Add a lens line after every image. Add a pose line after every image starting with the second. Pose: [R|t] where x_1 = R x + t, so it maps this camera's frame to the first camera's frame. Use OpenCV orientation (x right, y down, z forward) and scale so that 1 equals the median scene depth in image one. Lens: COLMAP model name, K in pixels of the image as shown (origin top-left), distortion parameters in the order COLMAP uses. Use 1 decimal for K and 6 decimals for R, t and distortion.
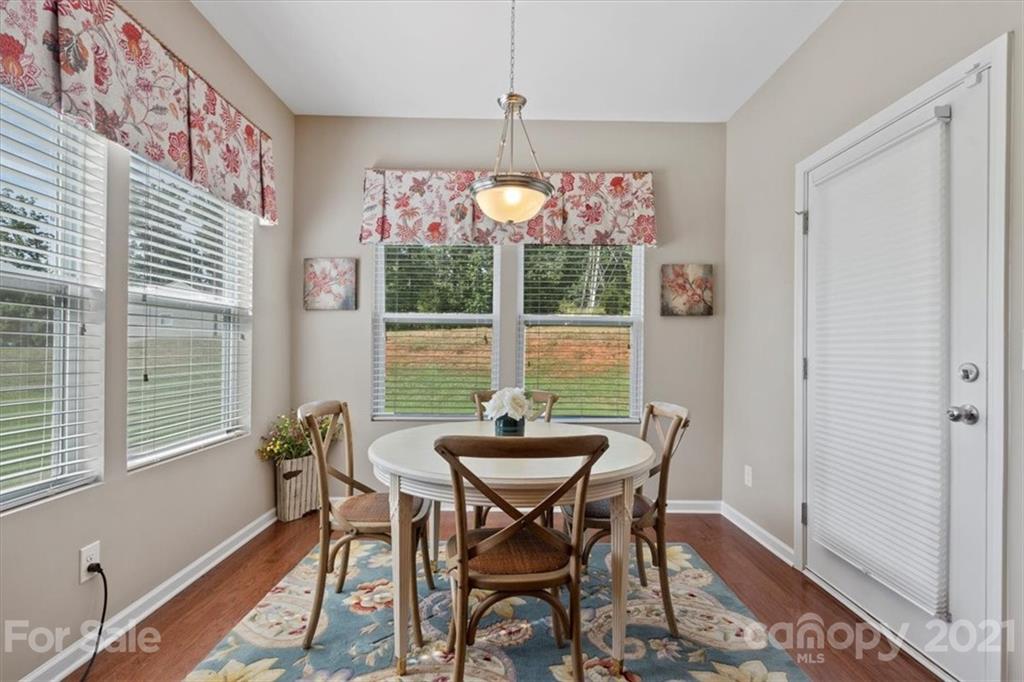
lens RADIAL K [[498.6, 0, 516.6], [0, 498.6, 339.5], [0, 0, 1]] dist [-0.003425, 0.001547]
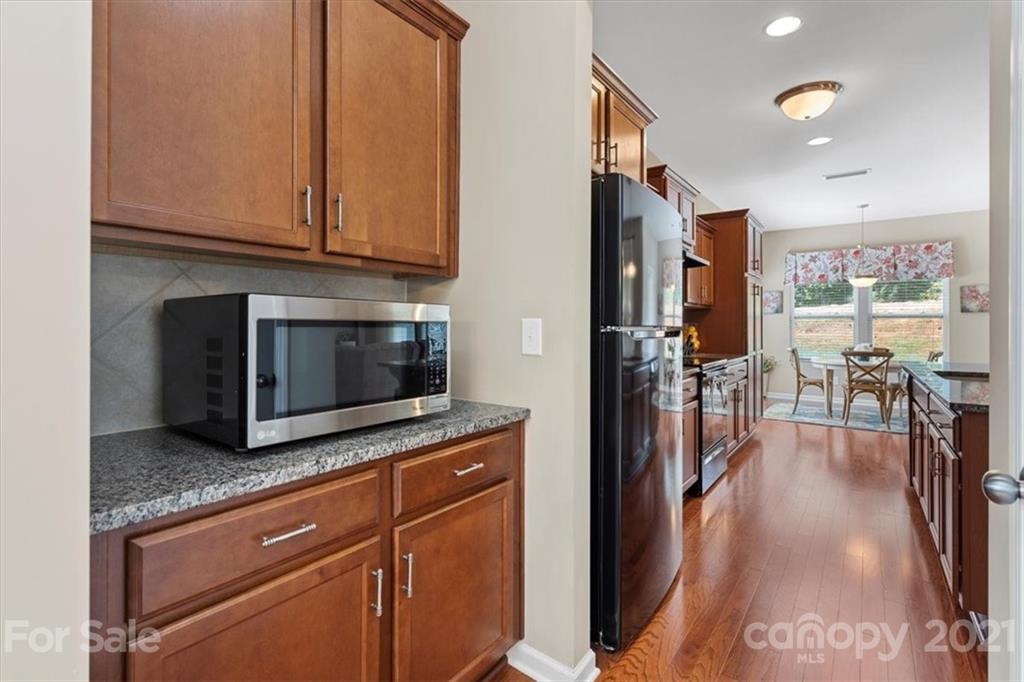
lens RADIAL K [[498.6, 0, 489.5], [0, 498.6, 321.9], [0, 0, 1]] dist [-0.003425, 0.001547]
pose [[0.790463, -0.014032, -0.612349, 0.024777], [0.010527, 0.999901, -0.009325, -0.012222], [0.612419, 0.000925, 0.790533, -1.715035]]
